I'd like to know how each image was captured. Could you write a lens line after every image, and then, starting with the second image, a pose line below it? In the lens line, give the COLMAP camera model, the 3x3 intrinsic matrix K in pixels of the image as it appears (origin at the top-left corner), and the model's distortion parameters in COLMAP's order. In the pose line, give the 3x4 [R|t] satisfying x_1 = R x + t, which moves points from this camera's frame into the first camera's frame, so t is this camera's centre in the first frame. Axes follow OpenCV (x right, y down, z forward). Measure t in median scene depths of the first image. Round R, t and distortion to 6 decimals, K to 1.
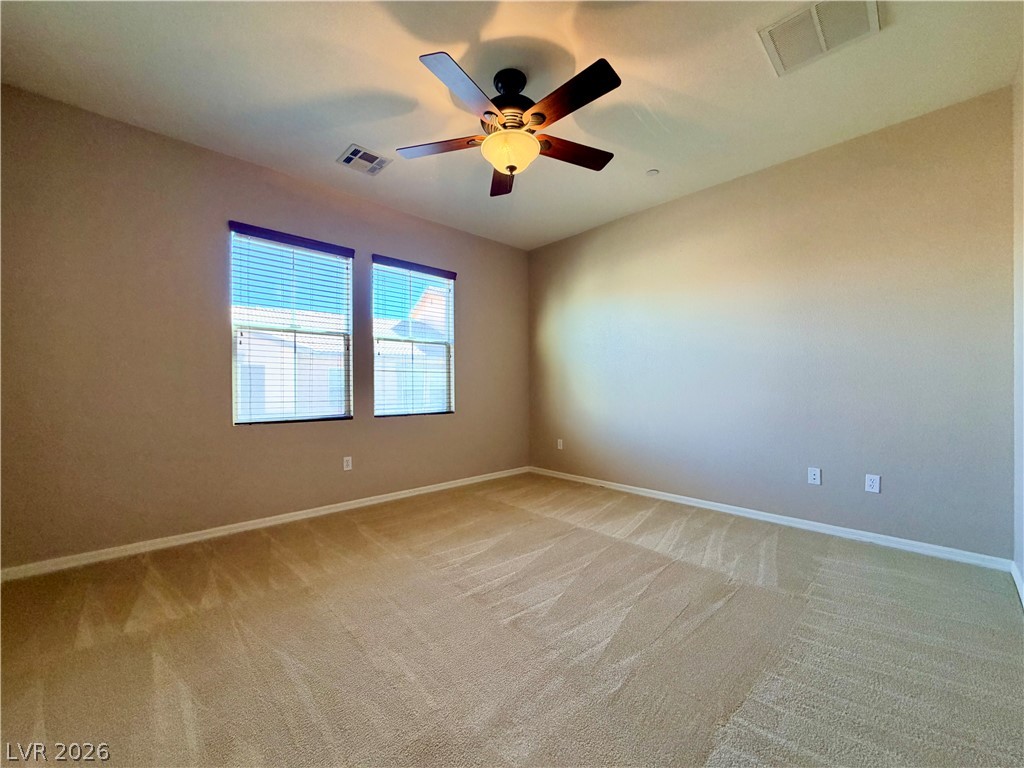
lens RADIAL K [[419.7, 0, 511.4], [0, 419.7, 385.9], [0, 0, 1]] dist [-0.000436, 0.000065]
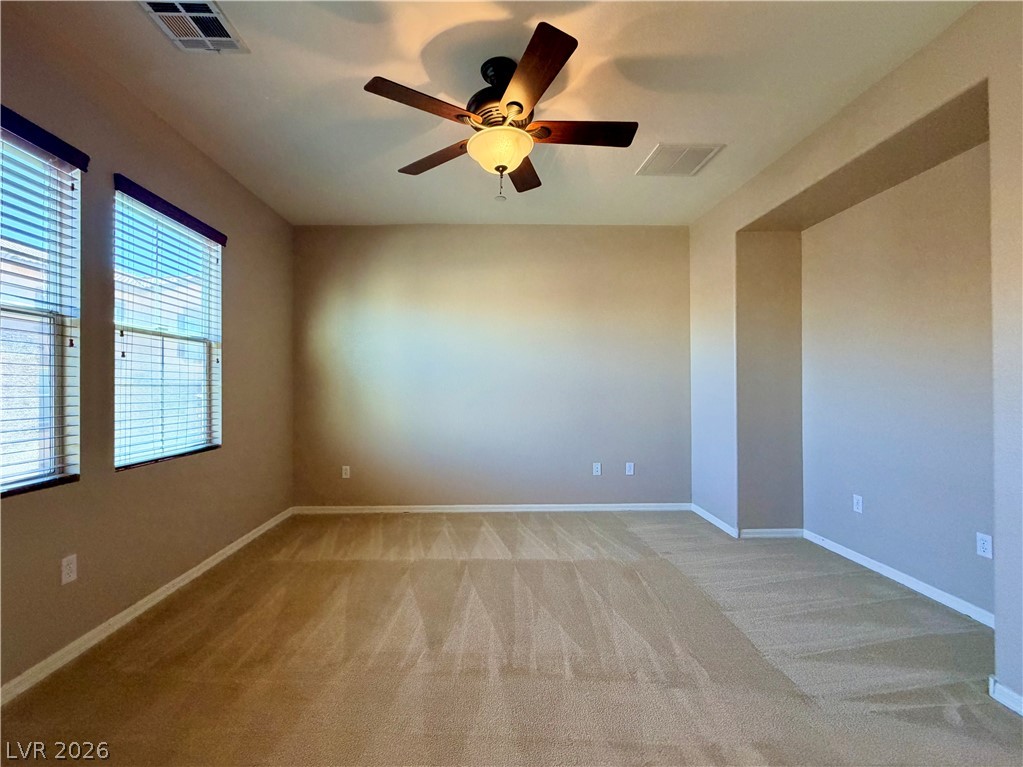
lens RADIAL K [[447.9, 0, 511.5], [0, 447.9, 383.5], [0, 0, 1]] dist [-0.009896, 0.000027]
pose [[0.656612, 0.007402, 0.754192, -0.439780], [-0.000902, 0.999959, -0.009029, -0.035434], [-0.754228, 0.005248, 0.656592, 0.236866]]
